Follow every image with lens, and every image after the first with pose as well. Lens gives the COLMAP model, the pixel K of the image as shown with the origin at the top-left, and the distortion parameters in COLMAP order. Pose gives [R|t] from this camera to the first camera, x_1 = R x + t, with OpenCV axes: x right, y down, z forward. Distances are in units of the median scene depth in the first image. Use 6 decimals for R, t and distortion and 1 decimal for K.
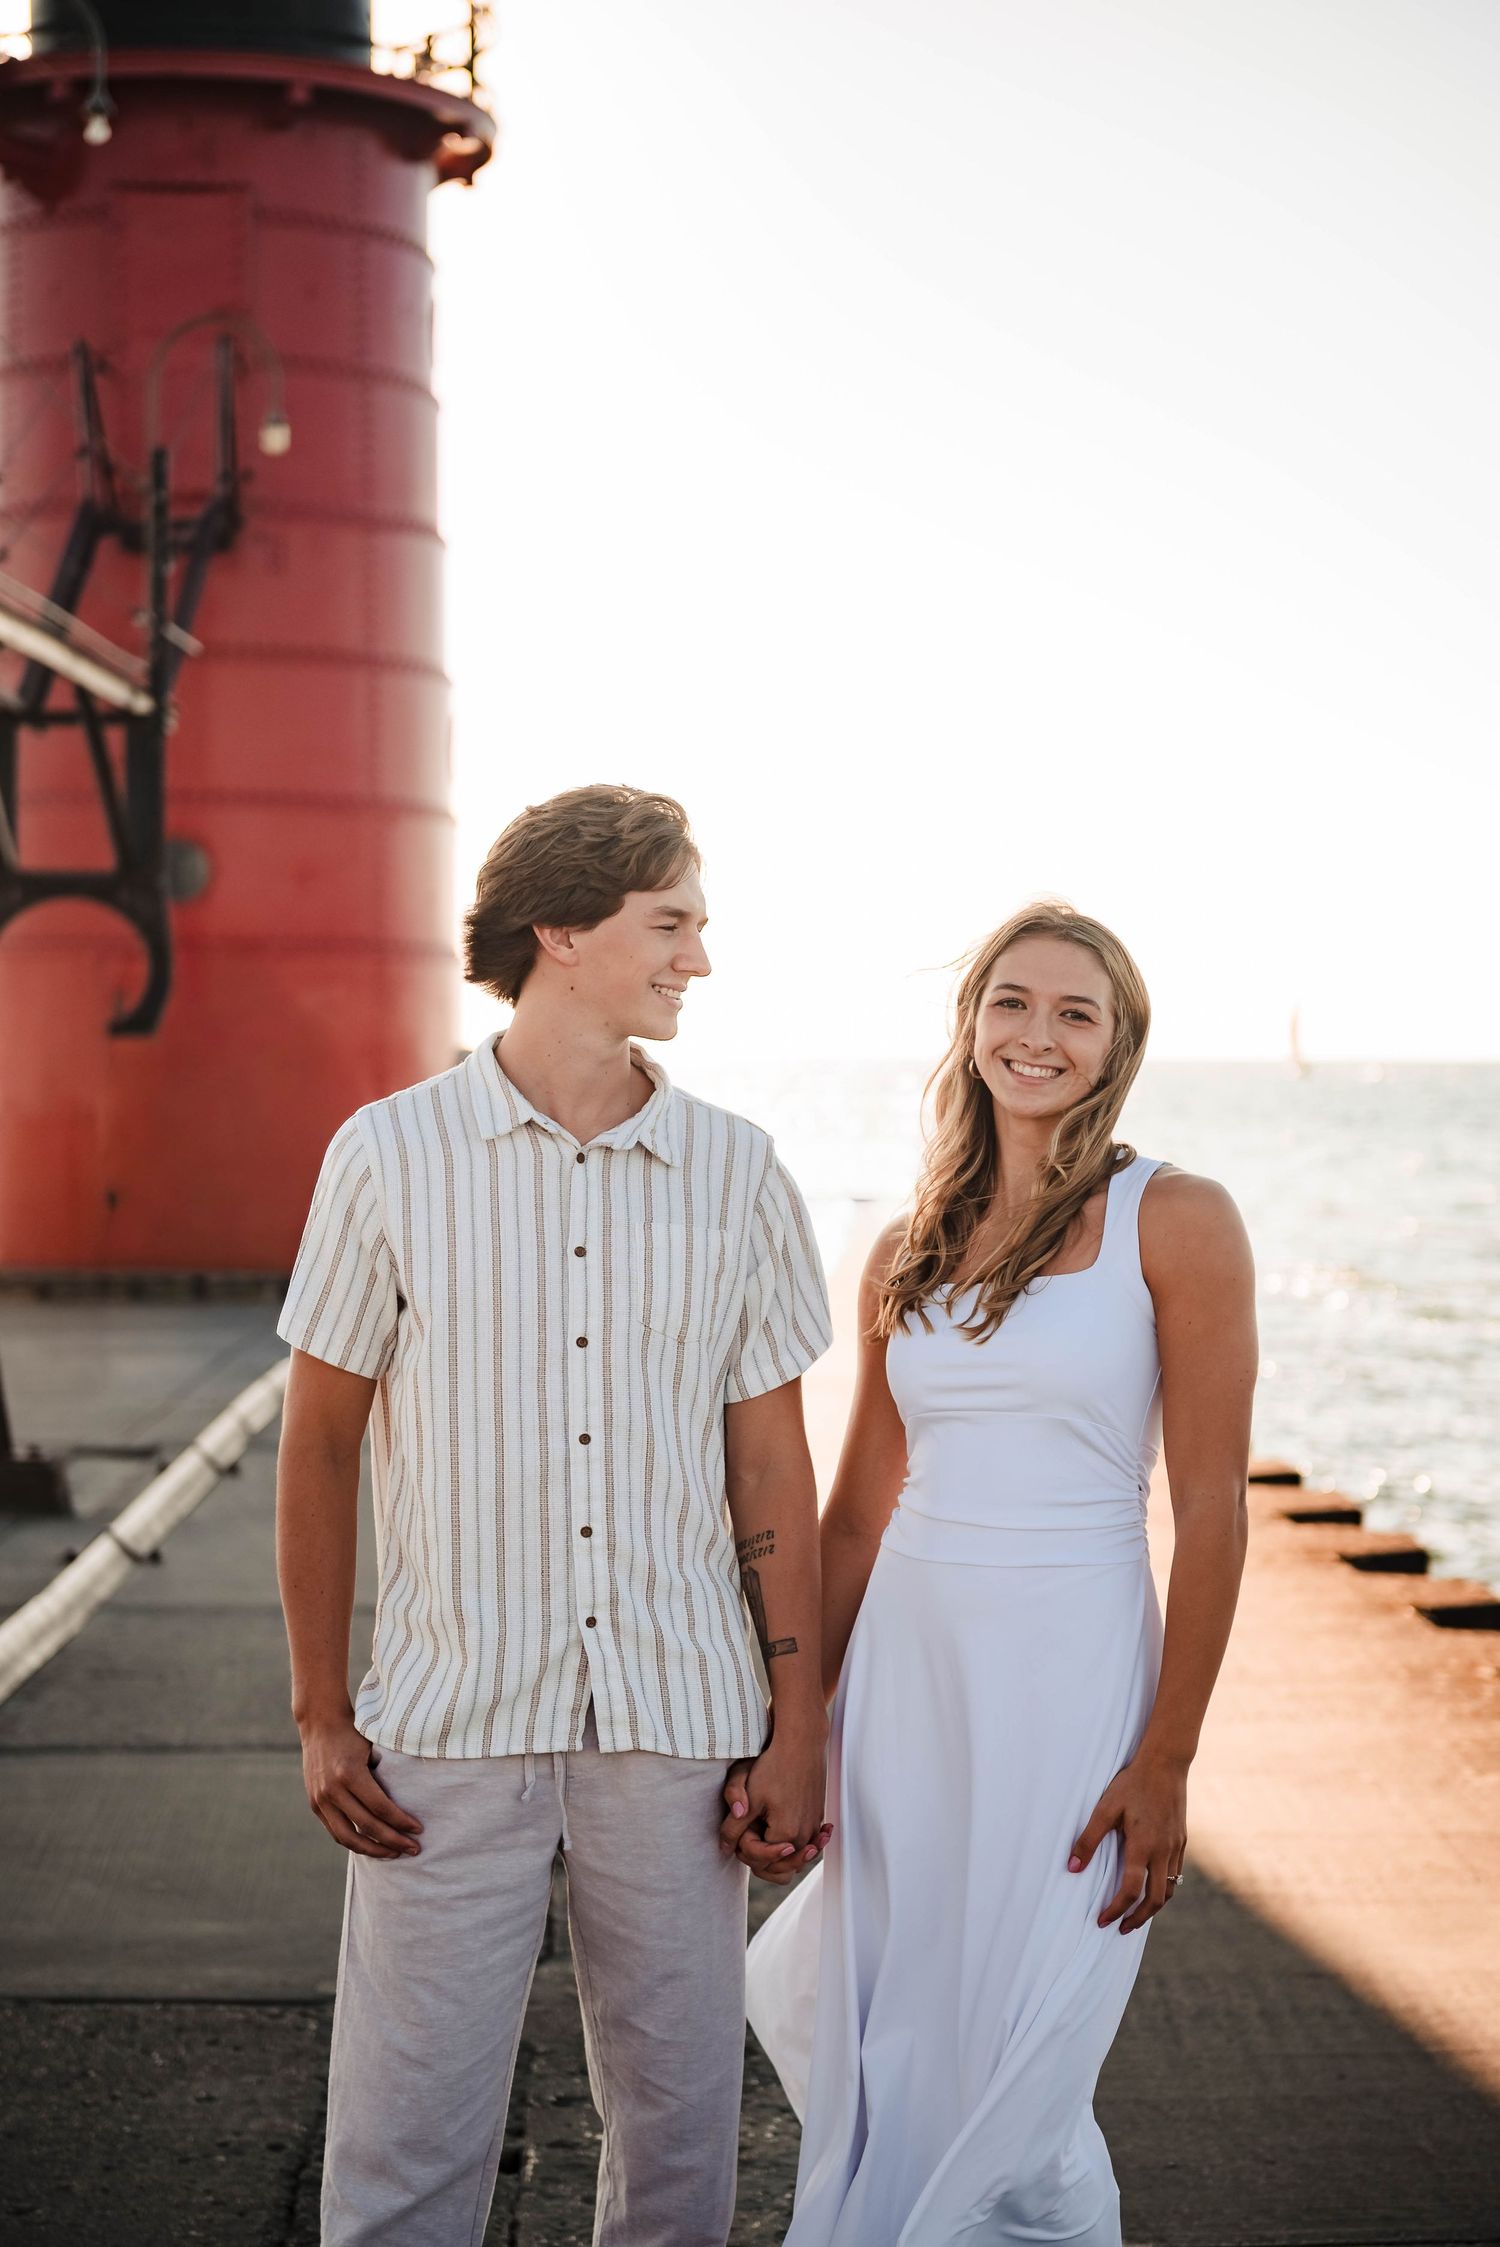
lens RADIAL K [[4648.6, 0, 749.4], [0, 4648.6, 1121.2], [0, 0, 1]] dist [0.037682, 0.000000]
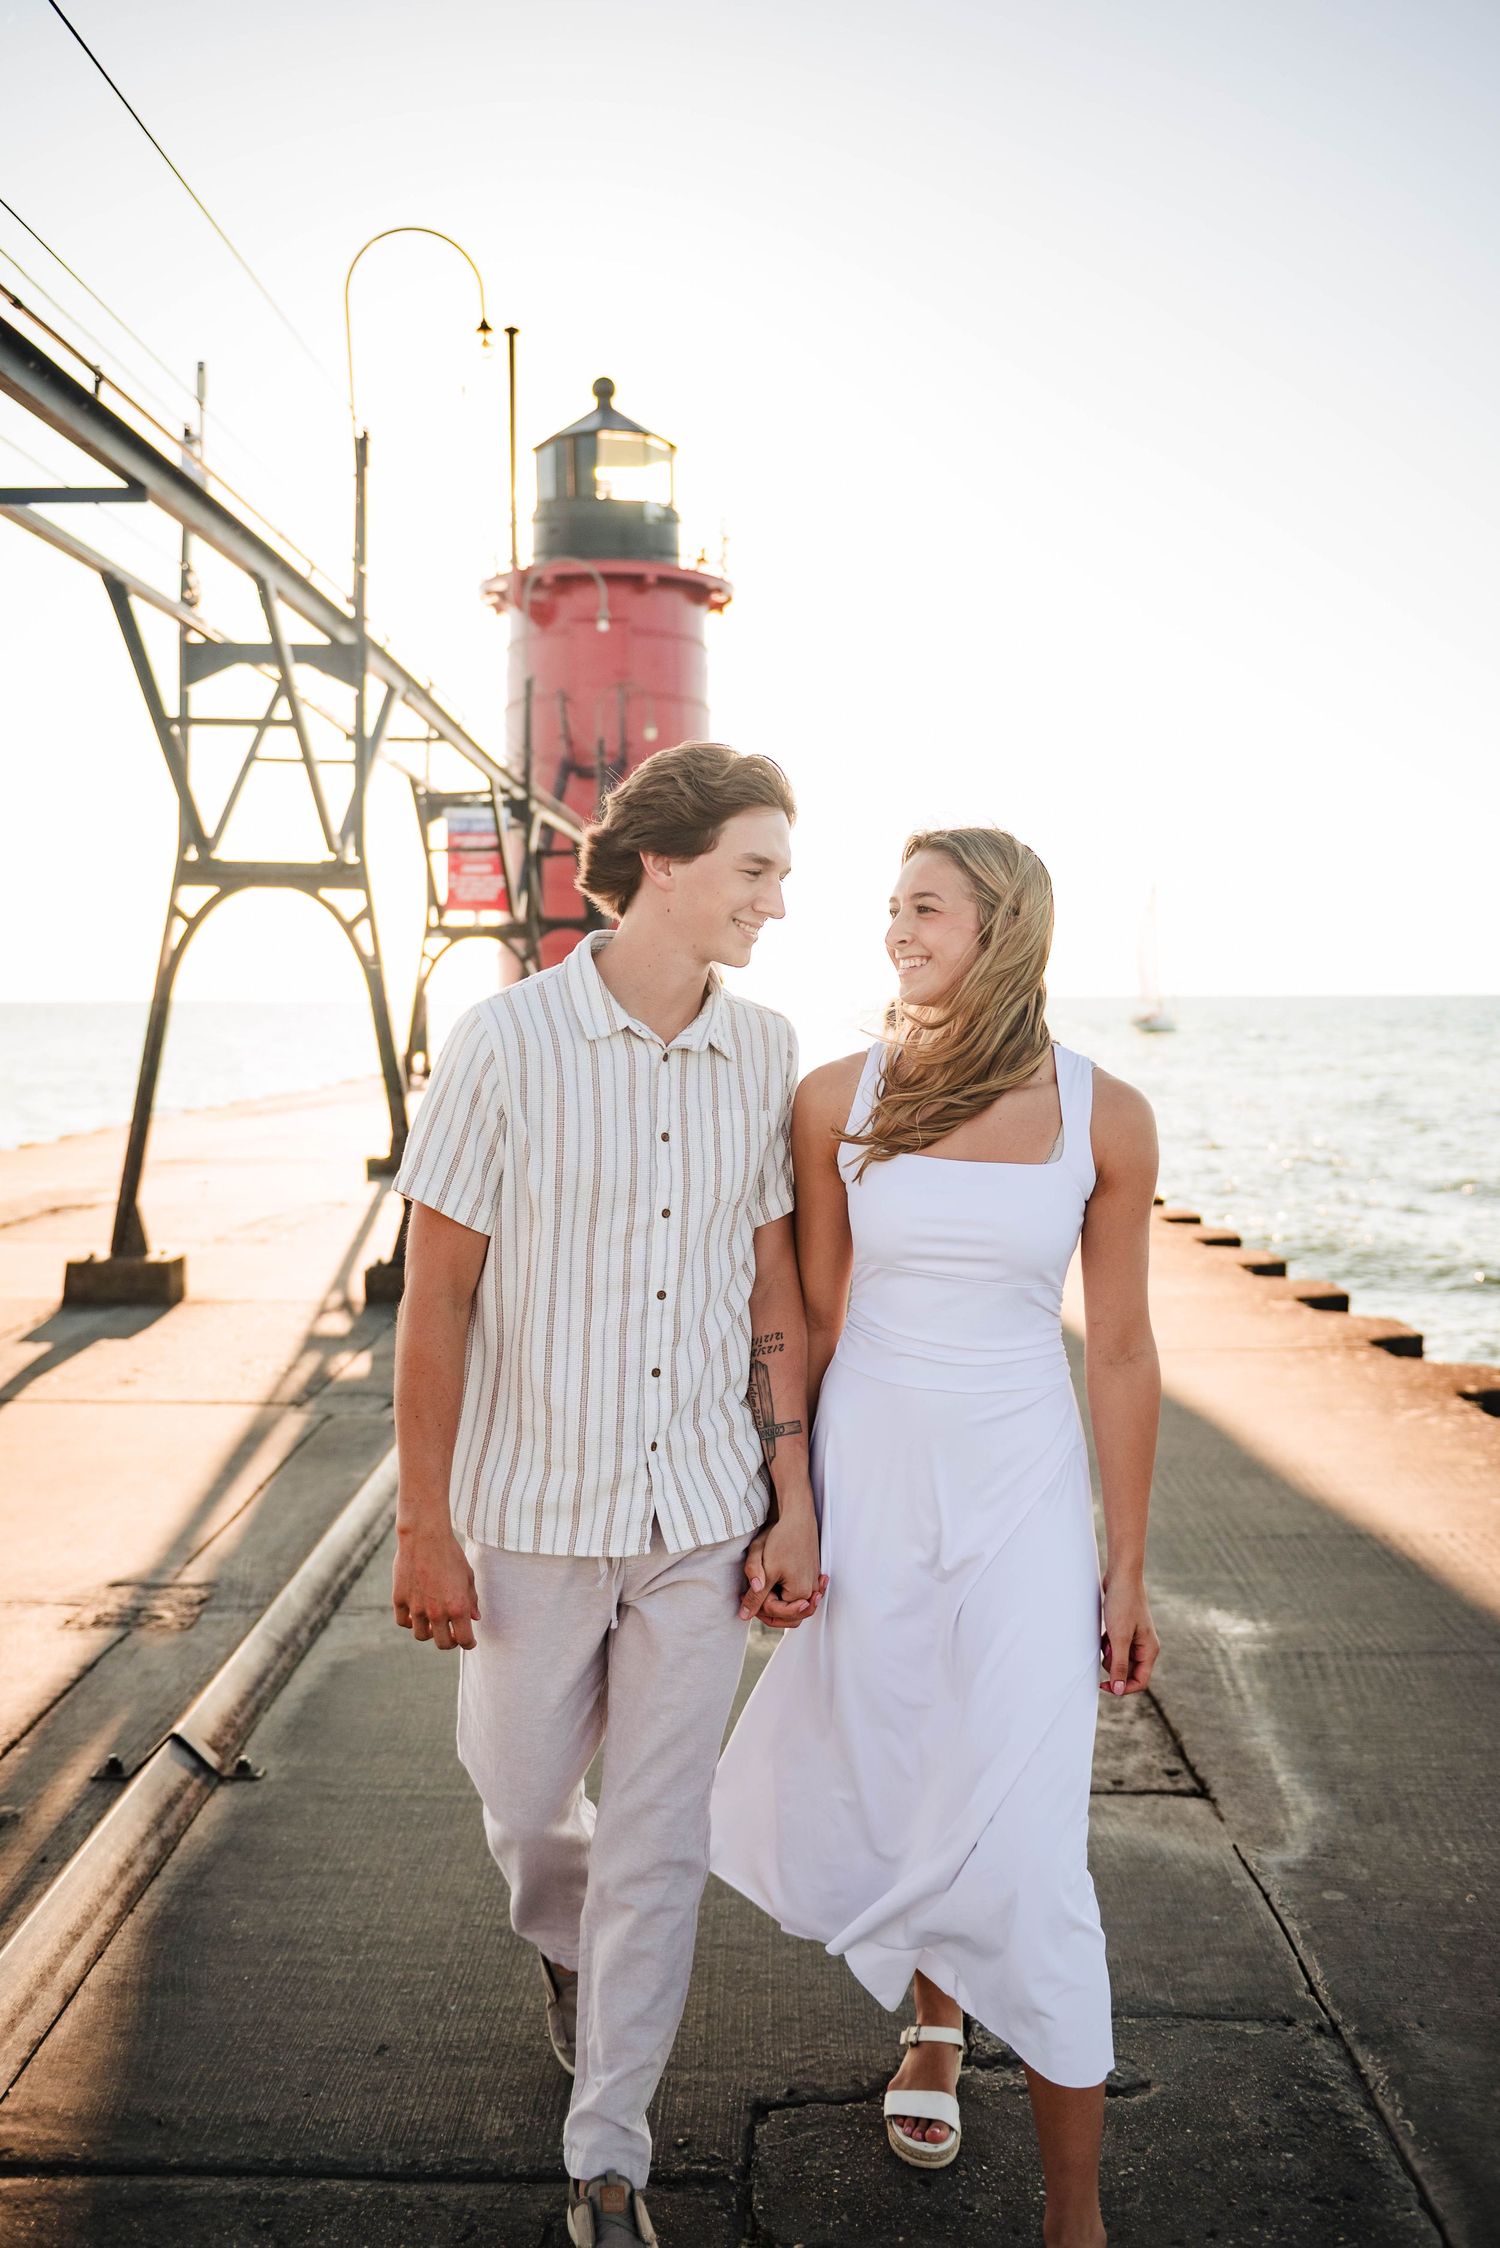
lens RADIAL K [[1960.7, 0, 707.8], [0, 1960.7, 1131.3], [0, 0, 1]] dist [-0.042855, 0.014180]
pose [[0.997669, 0.006577, -0.067915, 0.011408], [-0.002692, 0.998362, 0.057141, -0.002297], [0.068180, -0.056825, 0.996053, 0.469520]]
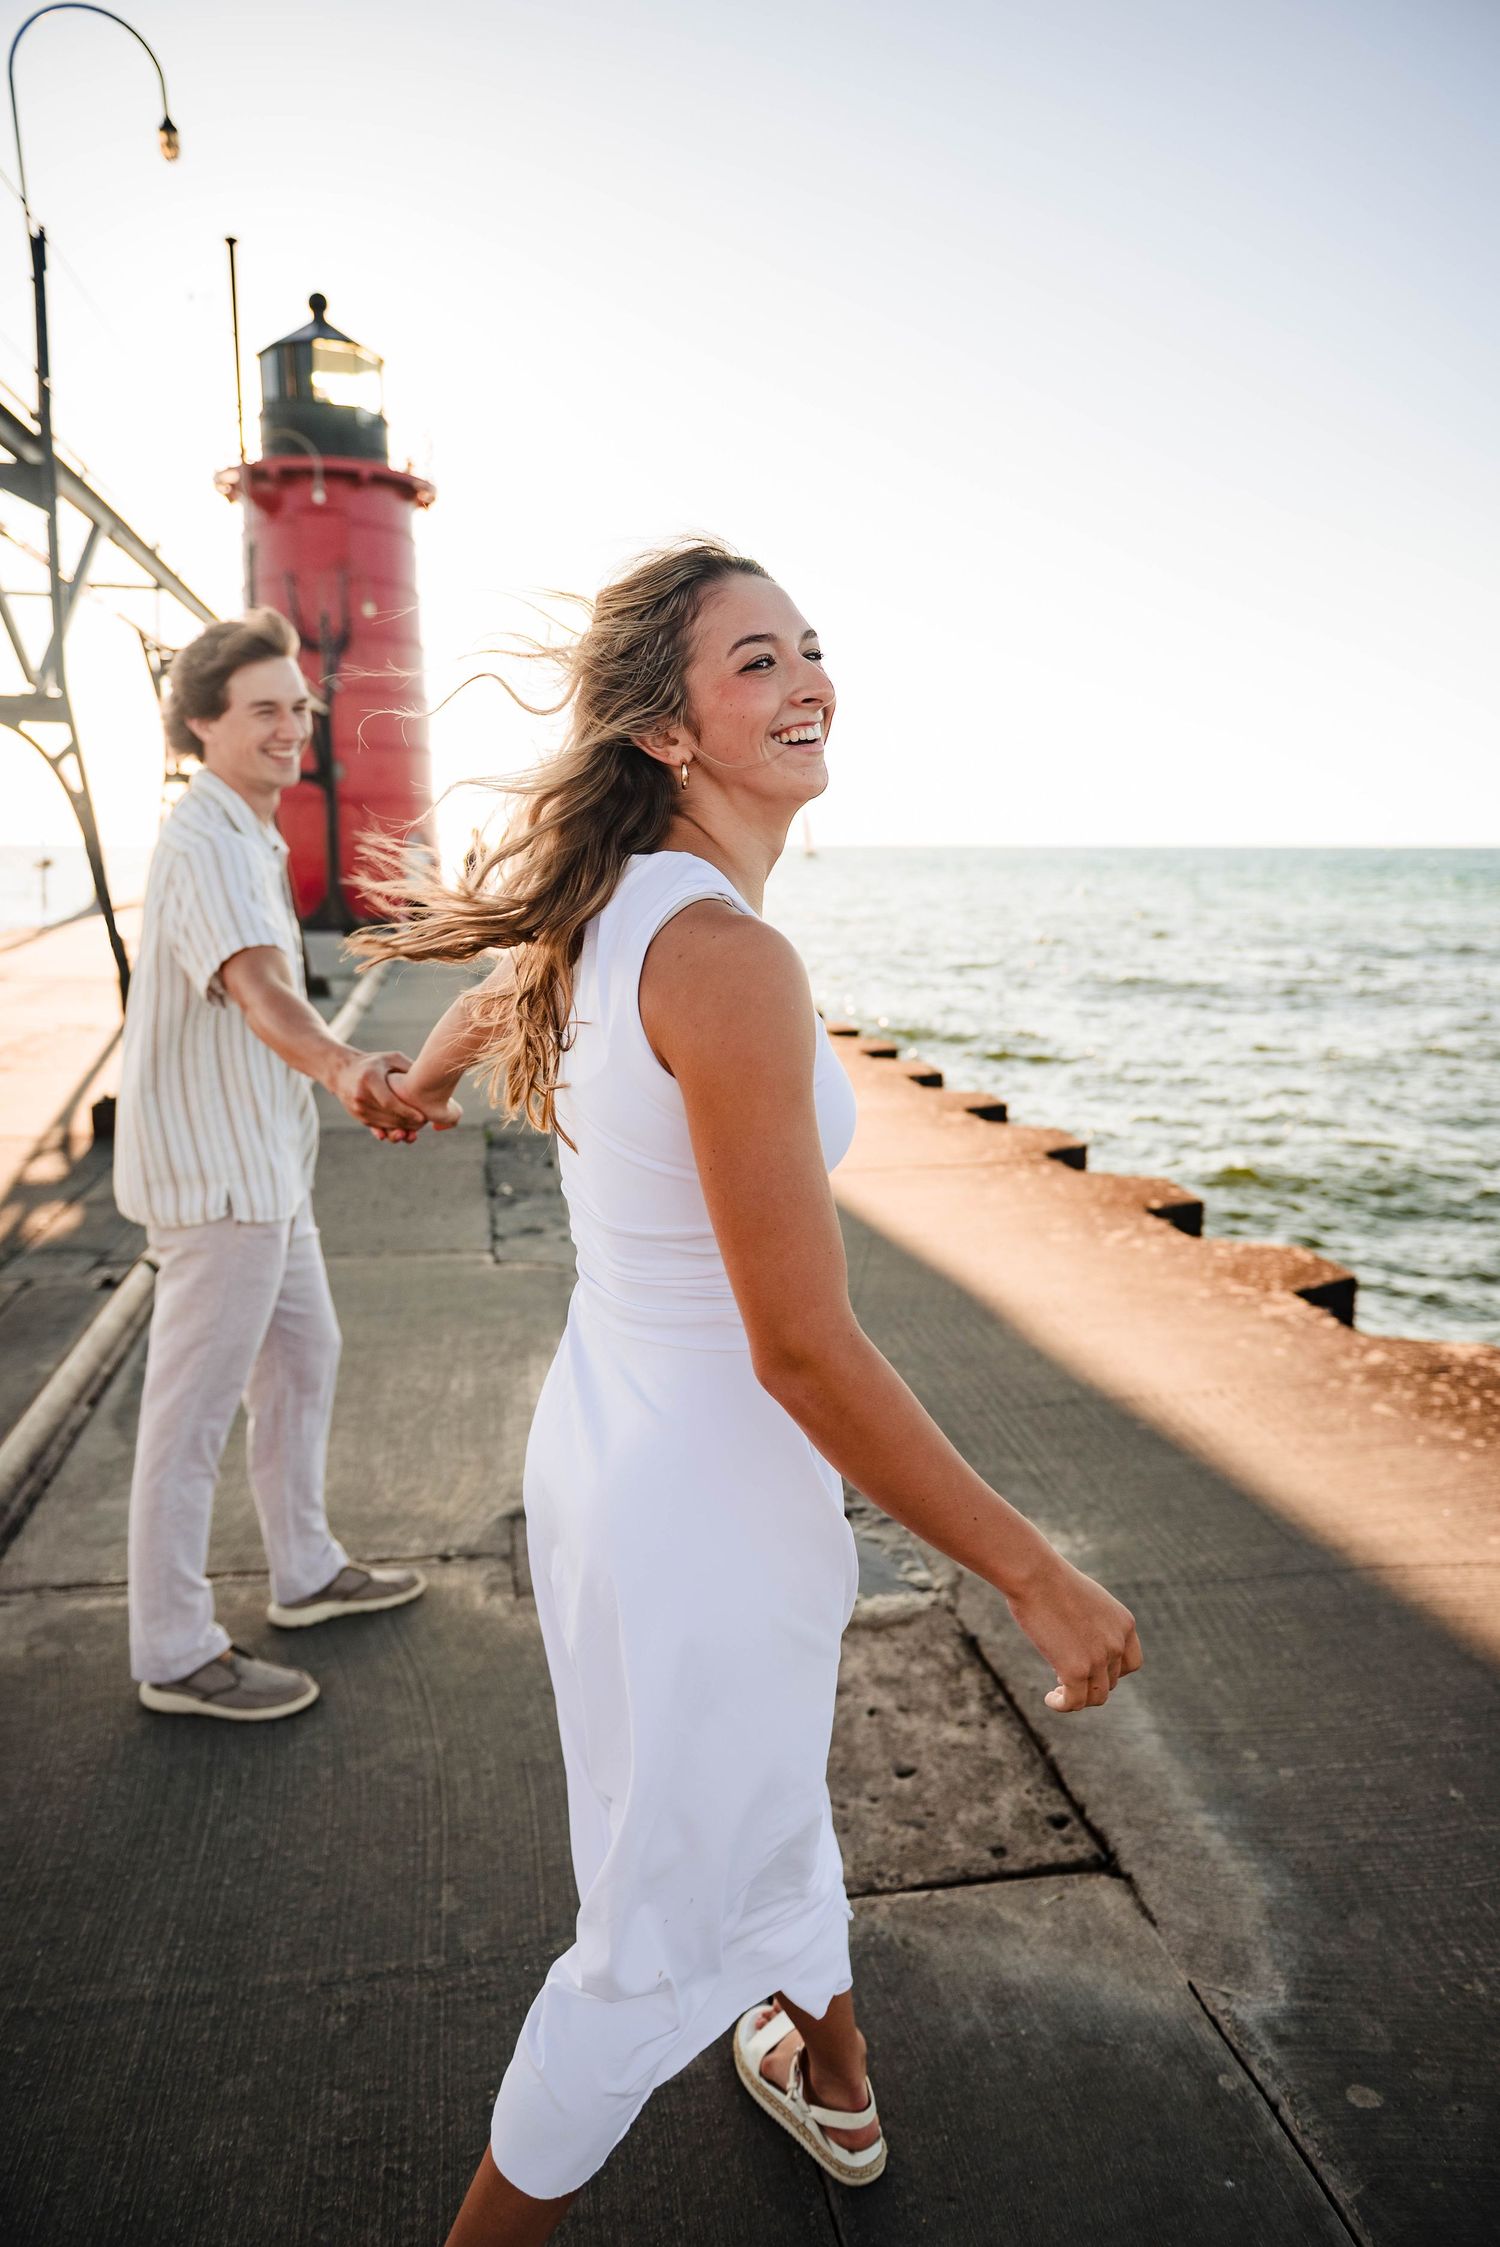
lens RADIAL K [[1571.8, 0, 760.2], [0, 1571.8, 1134.3], [0, 0, 1]] dist [-0.010662, -0.009805]
pose [[0.990442, -0.016640, 0.136924, 0.009296], [-0.007021, 0.985327, 0.170531, -0.001971], [-0.137753, -0.169862, 0.975792, 0.501046]]
